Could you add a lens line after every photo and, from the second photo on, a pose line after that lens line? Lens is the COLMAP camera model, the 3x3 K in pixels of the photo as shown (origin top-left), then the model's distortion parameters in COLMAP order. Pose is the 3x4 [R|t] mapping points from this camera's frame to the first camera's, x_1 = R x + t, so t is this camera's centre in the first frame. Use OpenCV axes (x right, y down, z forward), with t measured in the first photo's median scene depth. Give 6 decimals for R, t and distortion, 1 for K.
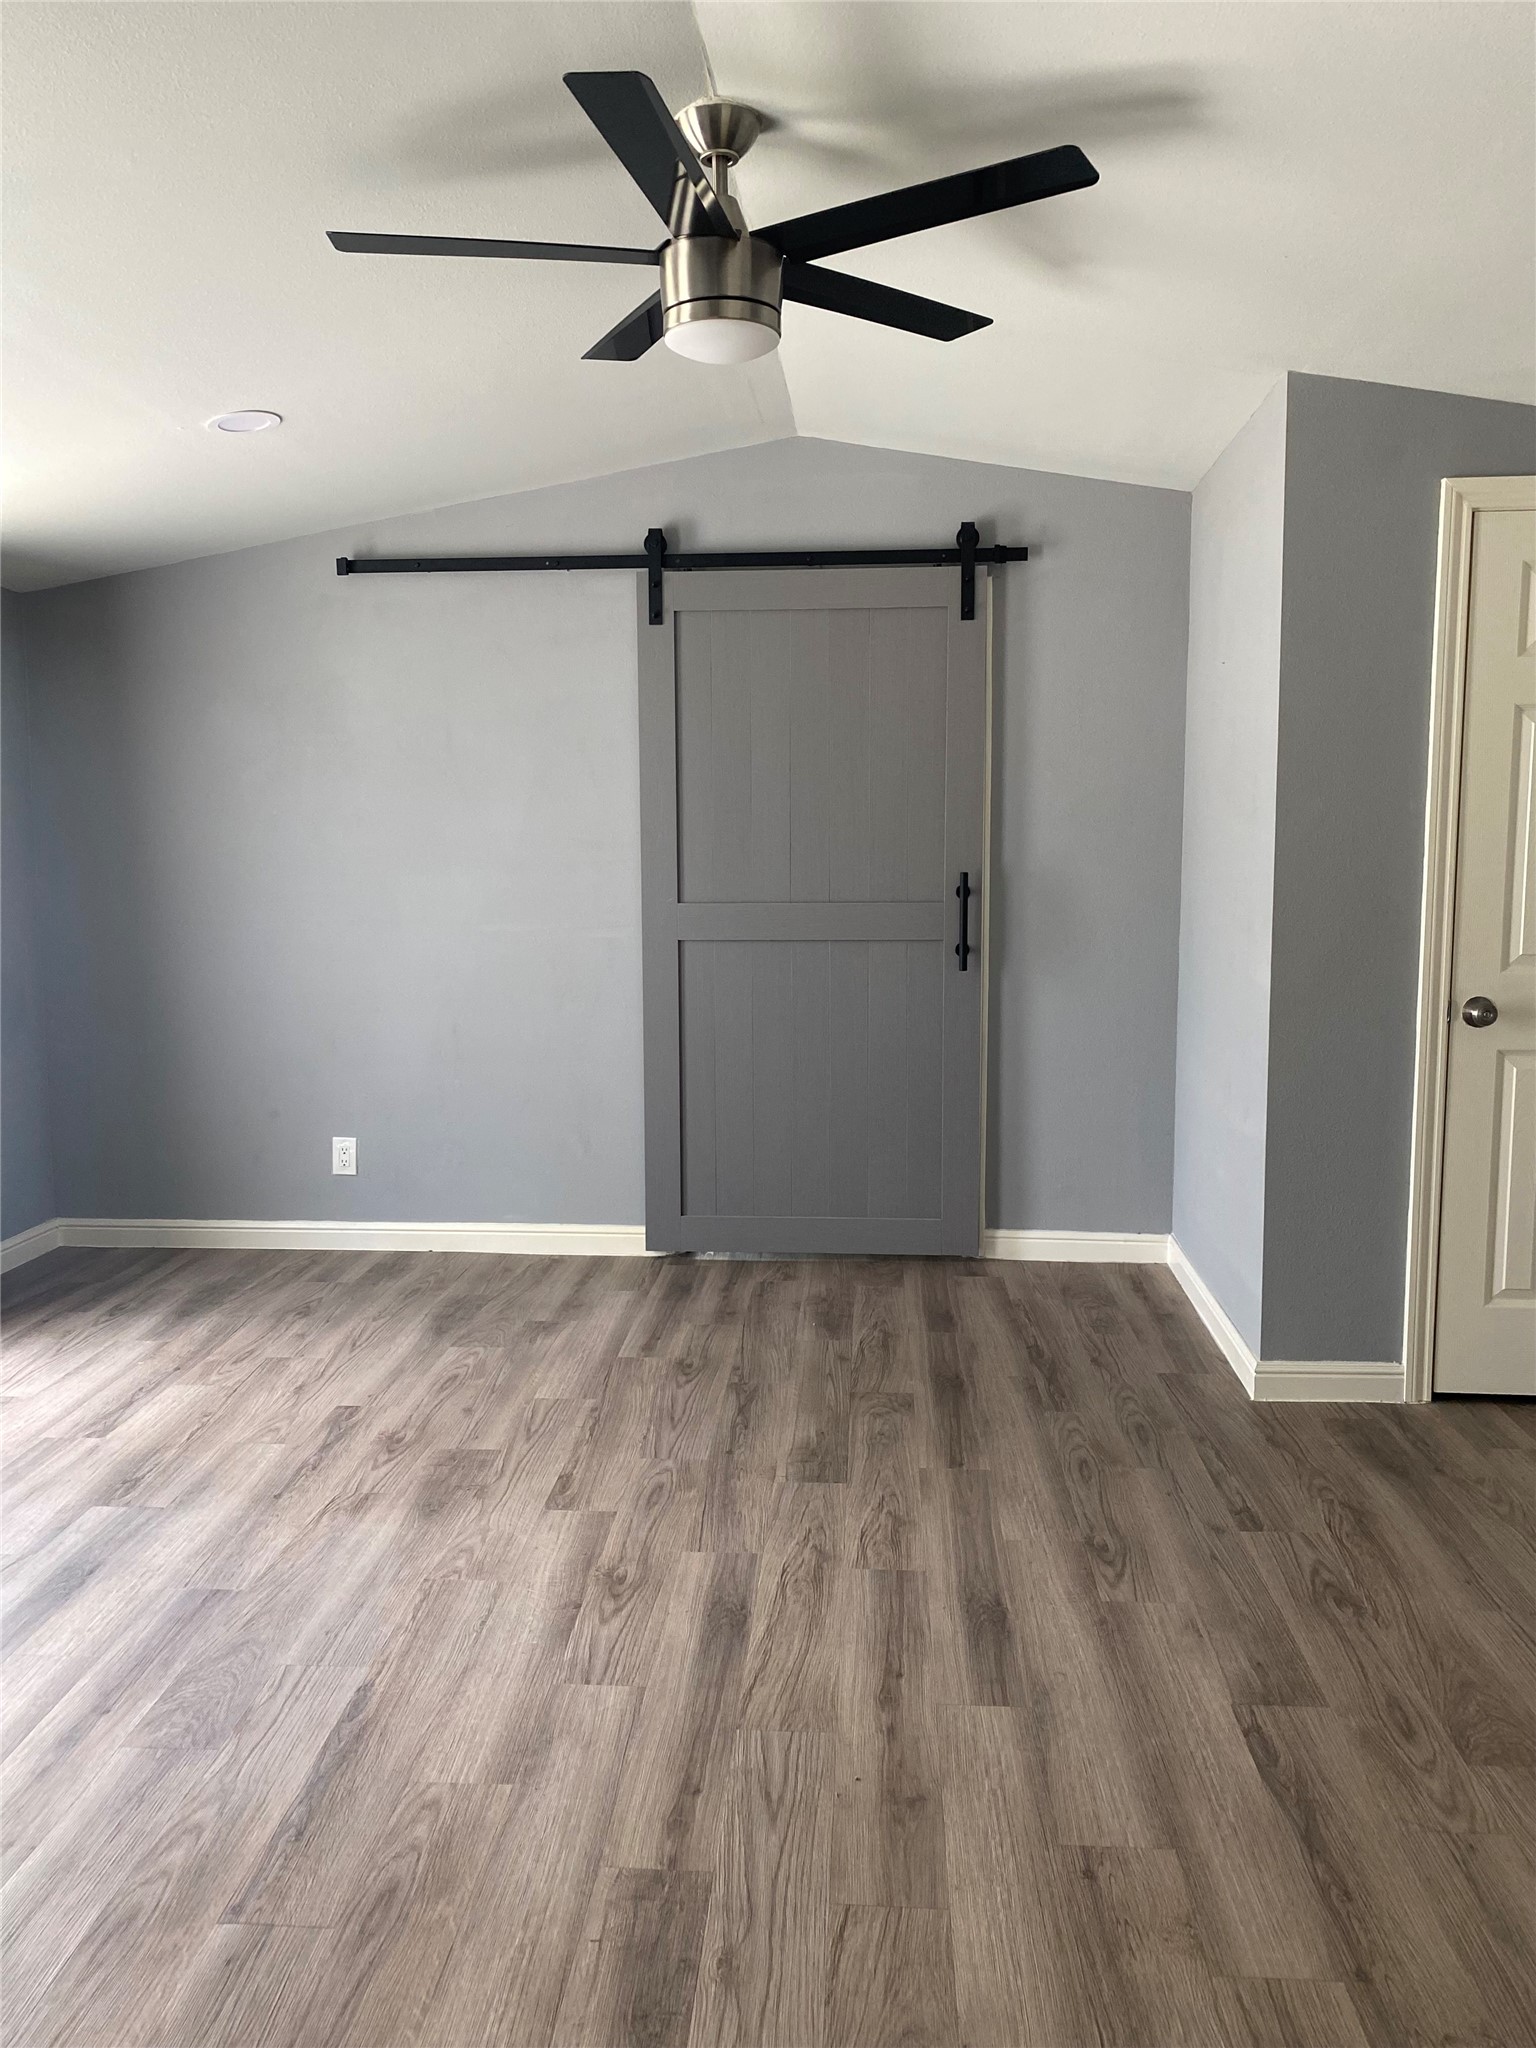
lens RADIAL K [[1547.0, 0, 781.3], [0, 1547.0, 1012.7], [0, 0, 1]] dist [0.072405, -0.091731]
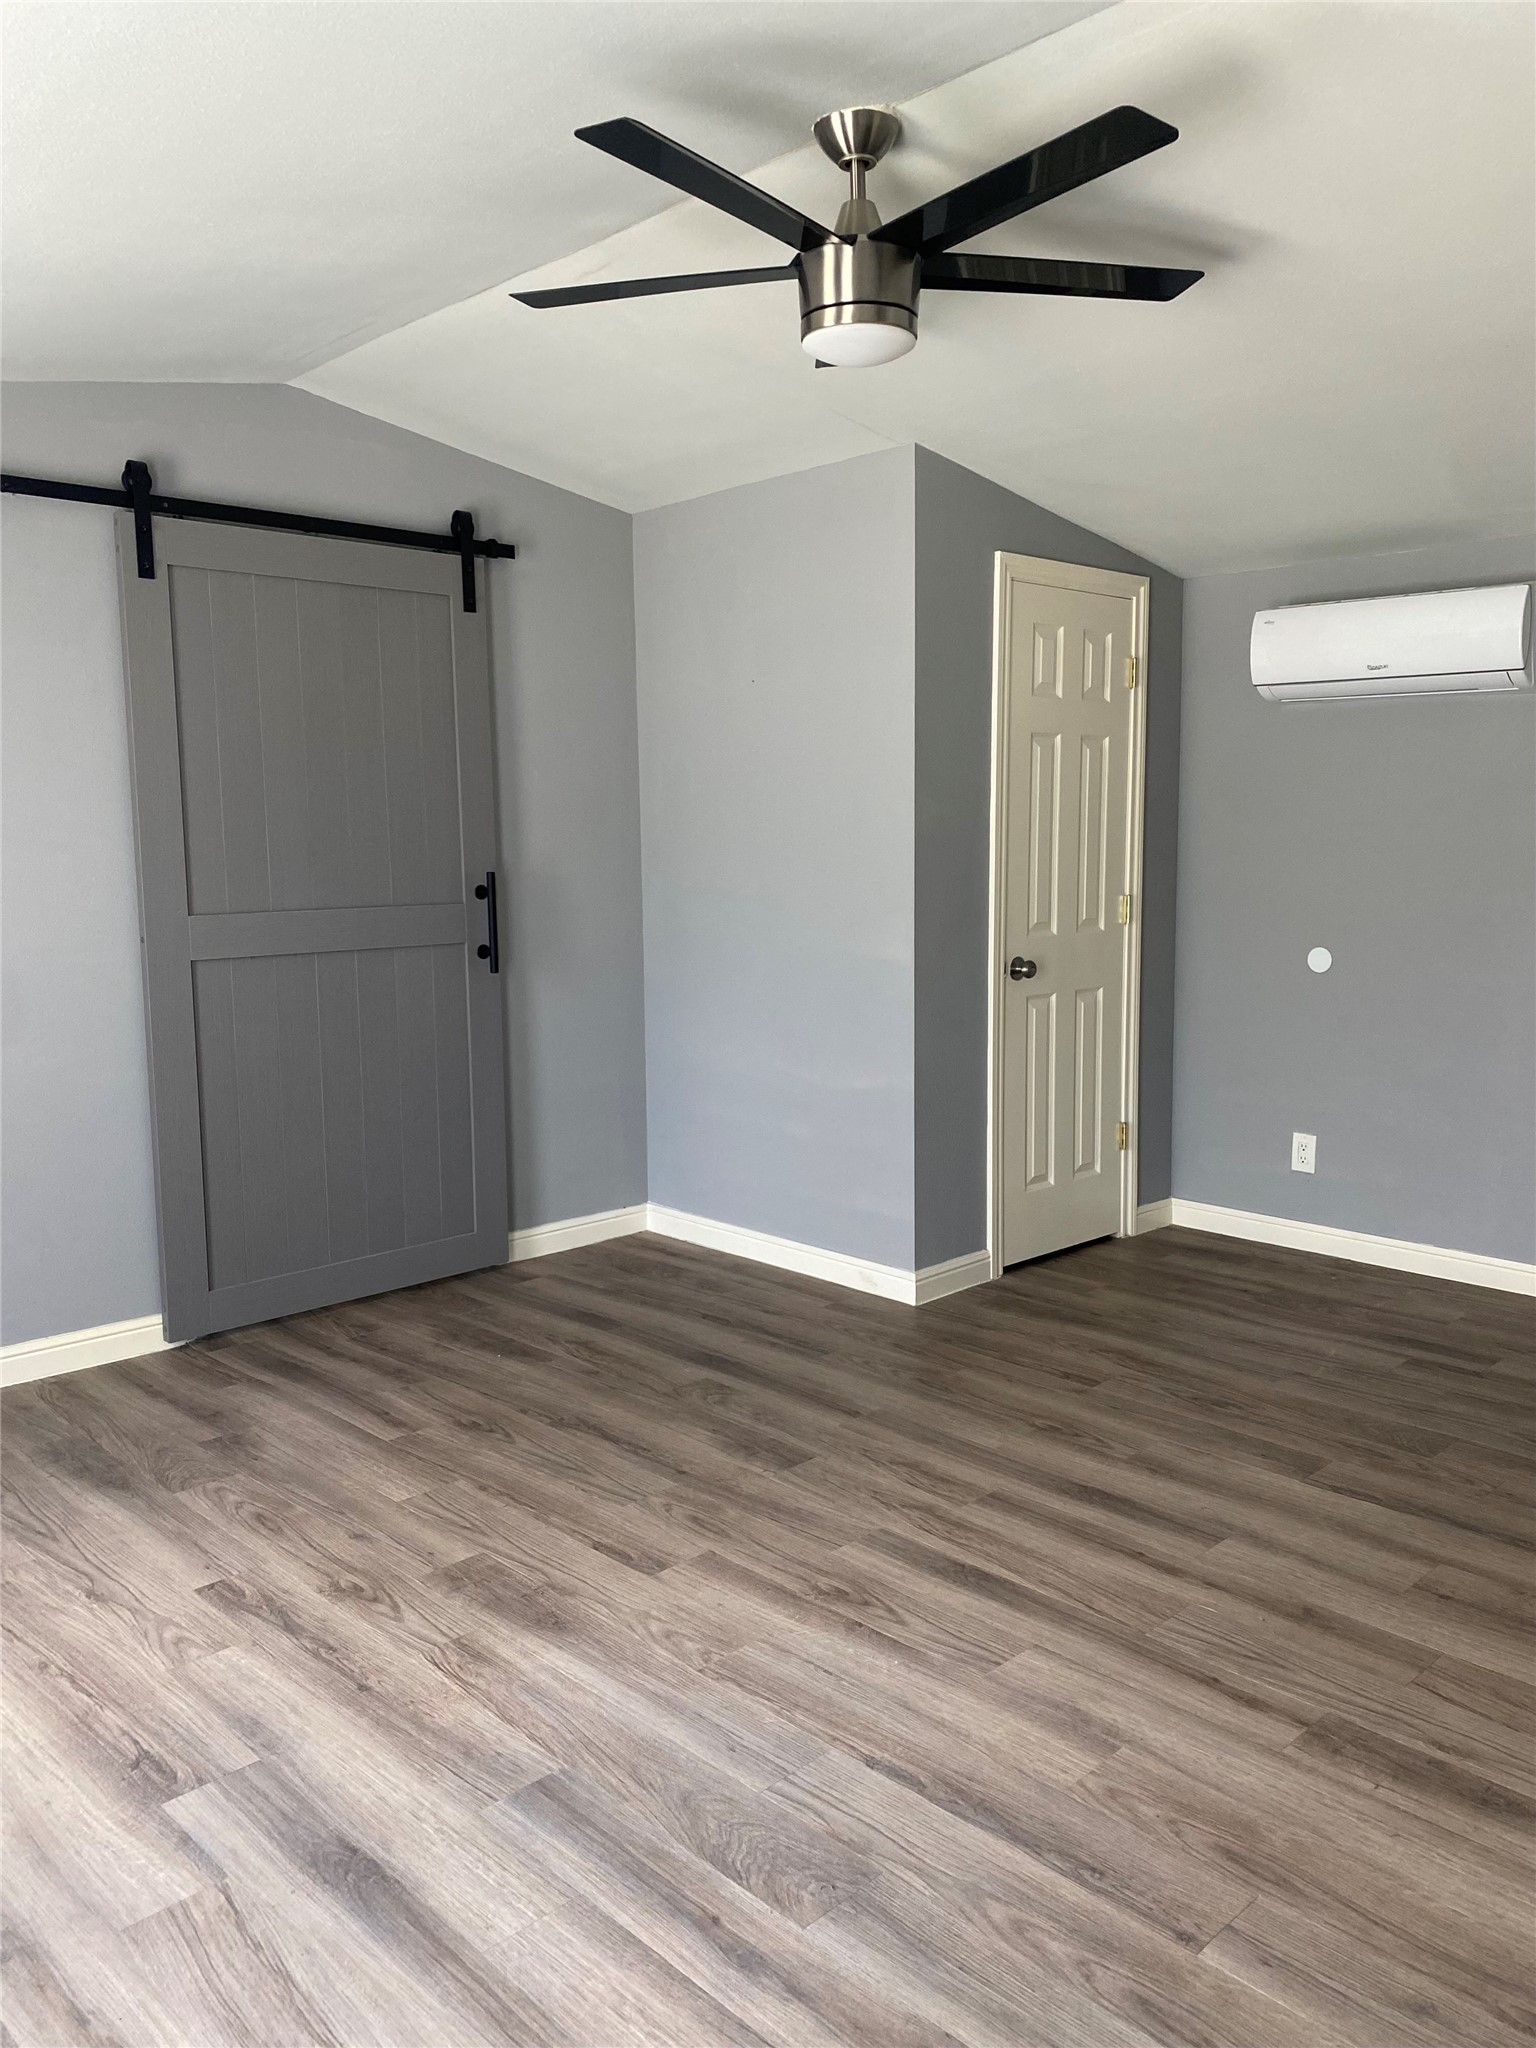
lens RADIAL K [[1547.0, 0, 781.3], [0, 1547.0, 1012.7], [0, 0, 1]] dist [0.072405, -0.091731]
pose [[0.674602, -0.090892, 0.732565, -0.651810], [0.091223, 0.995049, 0.039455, -0.032603], [-0.732524, 0.040210, 0.679553, 0.277682]]
